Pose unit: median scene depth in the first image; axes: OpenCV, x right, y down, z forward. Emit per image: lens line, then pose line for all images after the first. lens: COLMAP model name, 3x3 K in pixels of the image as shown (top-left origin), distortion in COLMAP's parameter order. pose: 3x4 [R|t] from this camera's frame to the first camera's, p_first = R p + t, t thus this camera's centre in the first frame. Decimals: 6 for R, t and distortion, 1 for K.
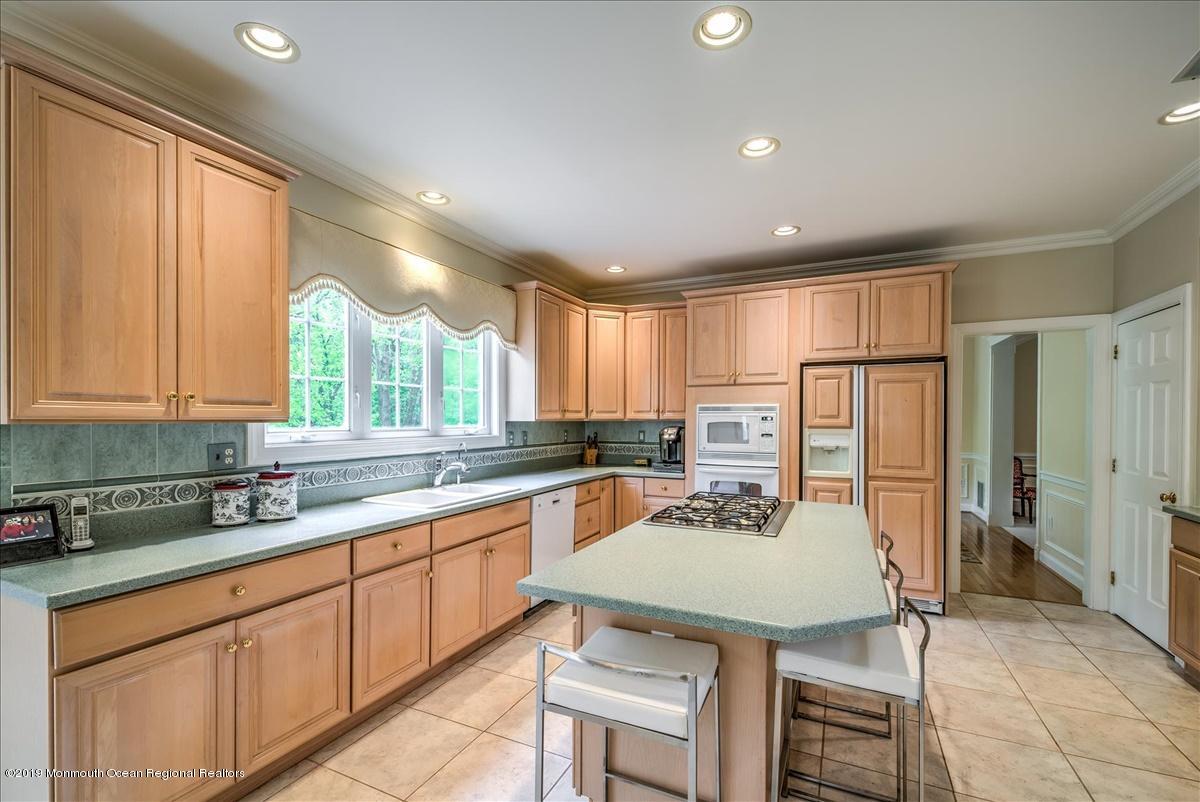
lens RADIAL K [[511.6, 0, 609.5], [0, 511.6, 424.4], [0, 0, 1]] dist [0.008644, -0.000410]
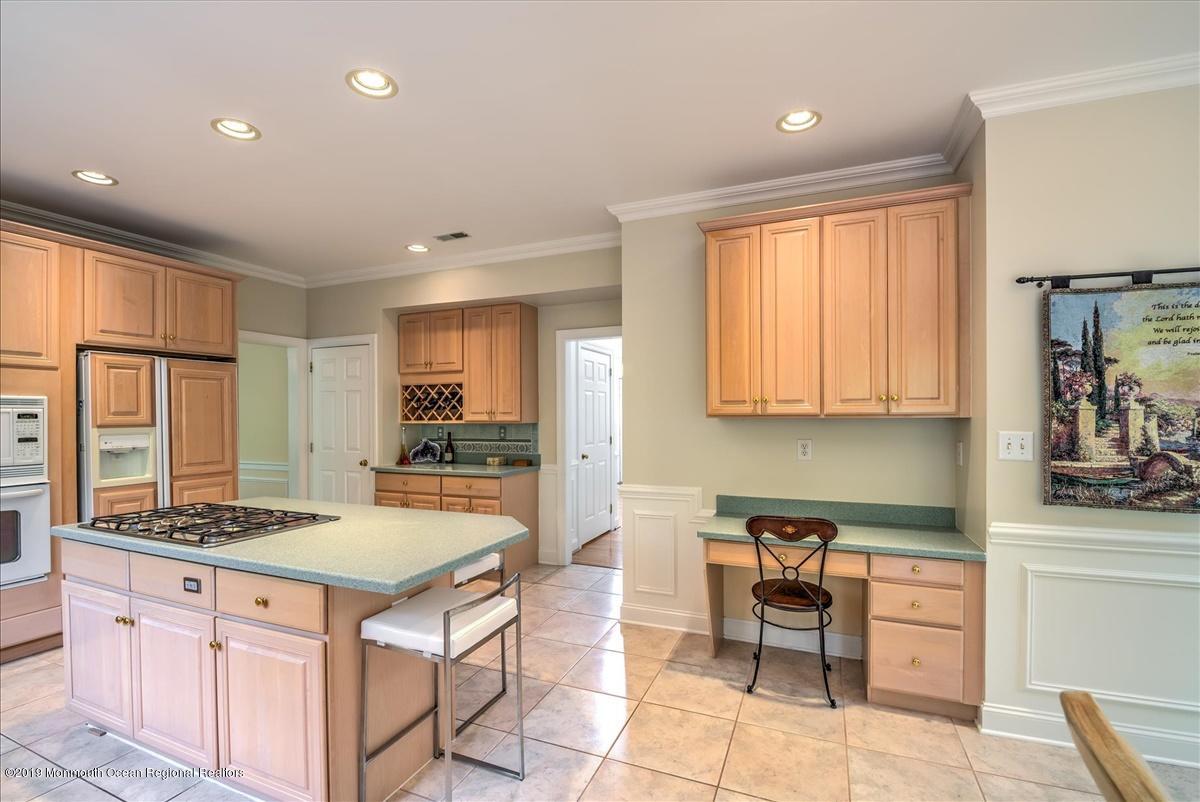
lens RADIAL K [[527.5, 0, 602.7], [0, 527.5, 414.3], [0, 0, 1]] dist [0.001232, -0.010791]
pose [[-0.043984, -0.005466, 0.999017, -0.483399], [0.015594, 0.999859, 0.006158, -0.006631], [-0.998911, 0.015849, -0.043893, 0.255870]]
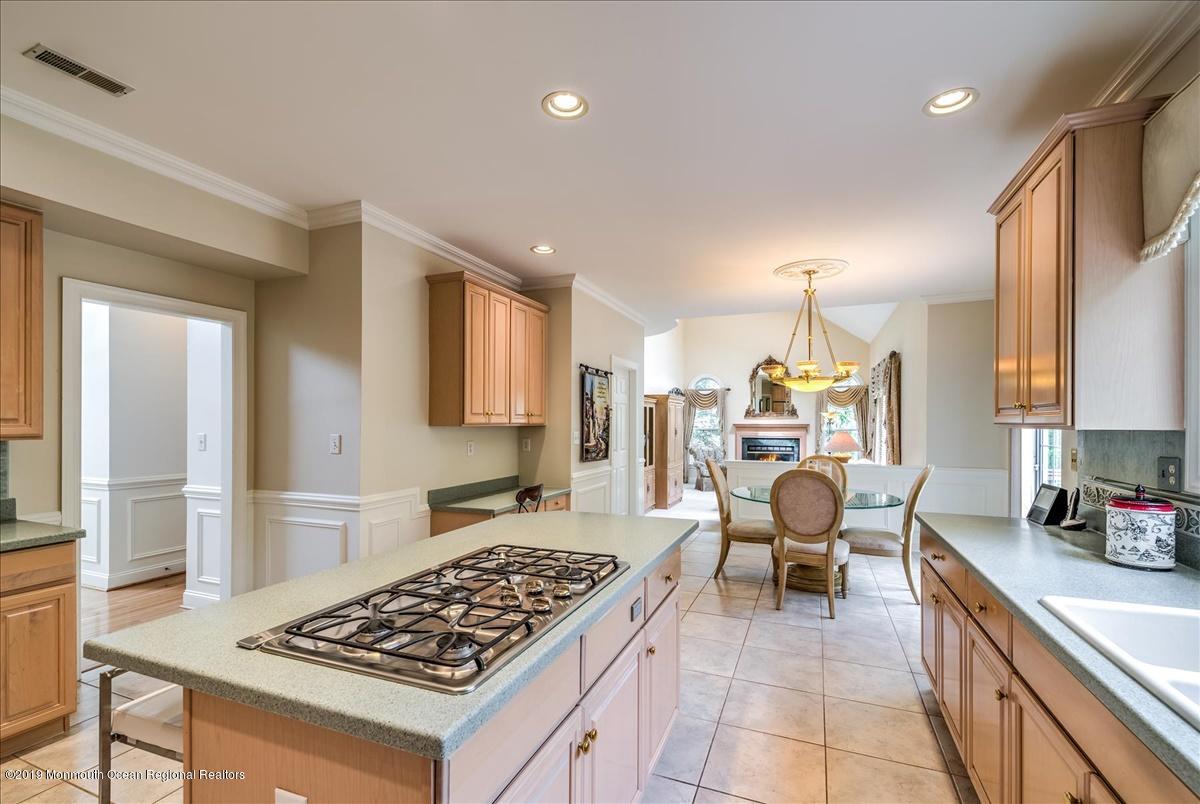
lens RADIAL K [[514.3, 0, 603.4], [0, 514.3, 420.5], [0, 0, 1]] dist [0.001525, -0.000070]
pose [[-0.998925, -0.003925, -0.046193, 0.081934], [-0.004245, 0.999968, 0.006829, -0.012268], [0.046164, 0.007017, -0.998909, 1.062579]]
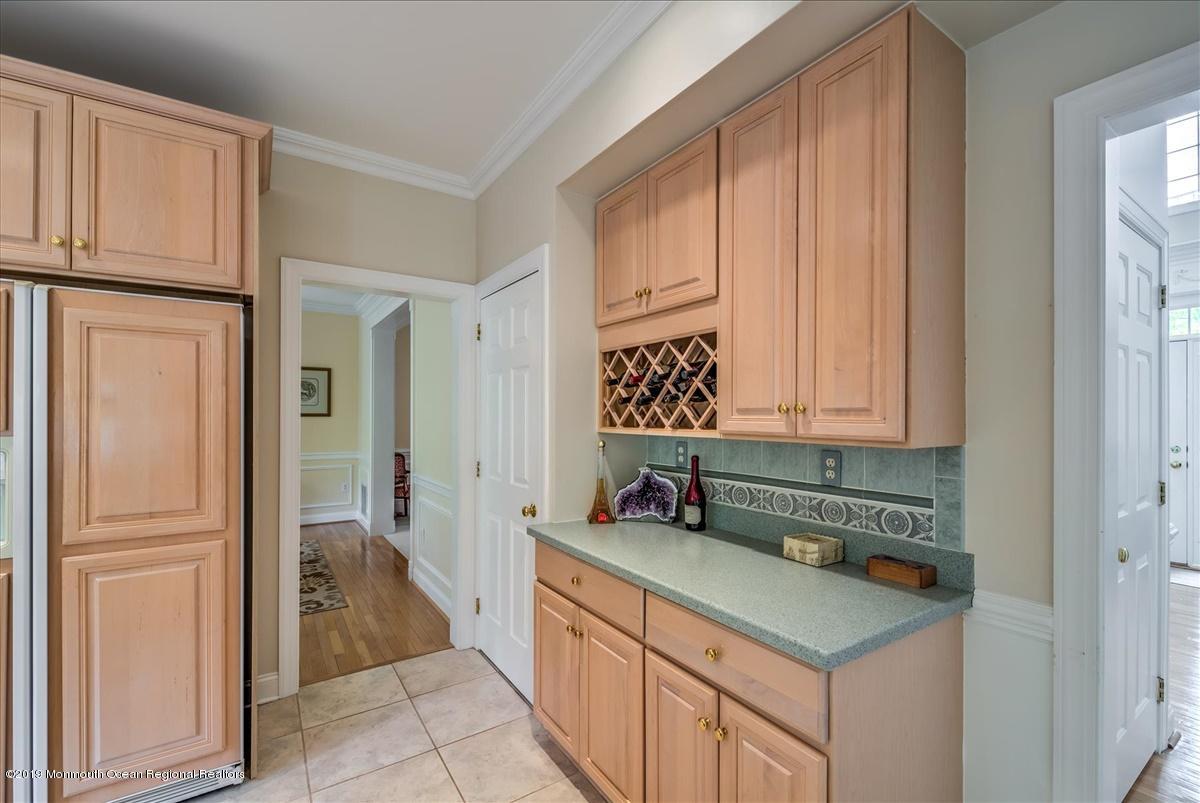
lens RADIAL K [[509.1, 0, 608.5], [0, 509.1, 411.4], [0, 0, 1]] dist [0.001865, 0.000028]
pose [[0.513410, 0.000445, 0.858143, 0.372761], [0.008255, 0.999951, -0.005458, -0.004972], [-0.858104, 0.009886, 0.513381, 0.388280]]
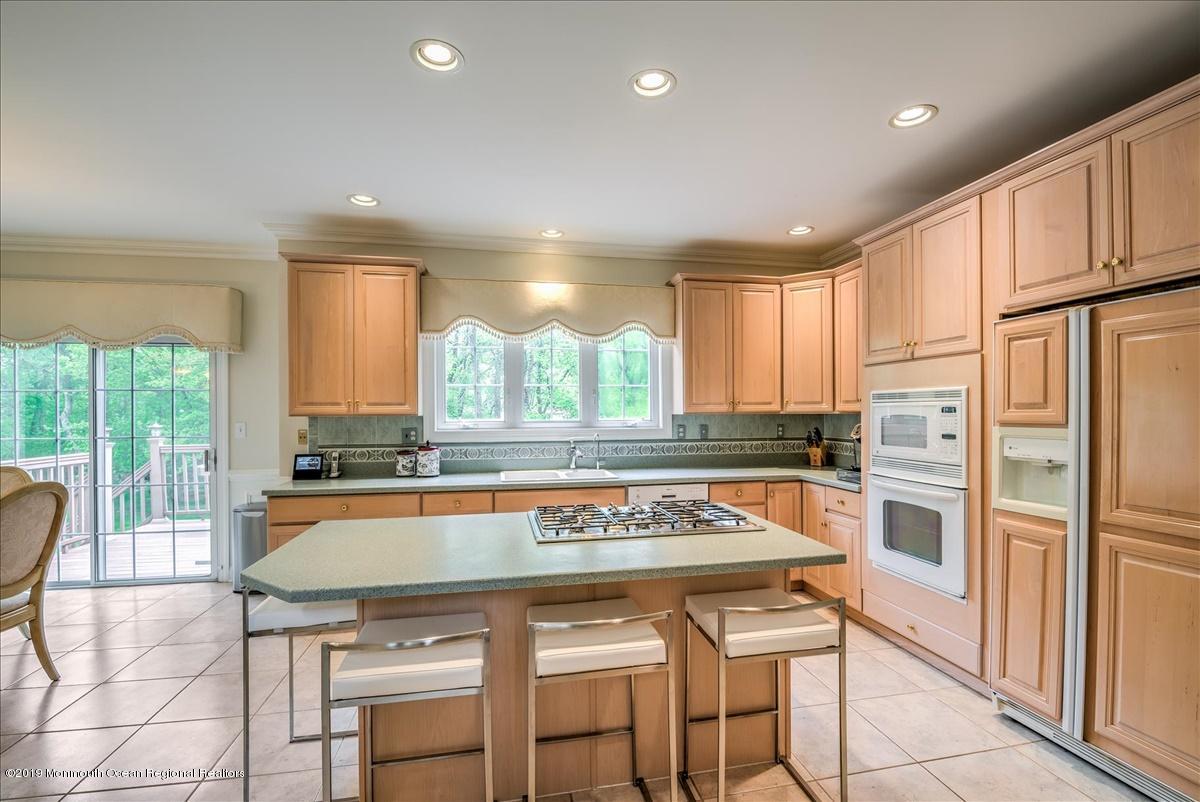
lens RADIAL K [[527.5, 0, 602.7], [0, 527.5, 414.3], [0, 0, 1]] dist [0.001232, -0.010791]
pose [[0.592408, -0.001407, -0.805637, 0.628046], [-0.002748, 0.999989, -0.003767, -0.002452], [0.805633, 0.004445, 0.592398, 0.295294]]
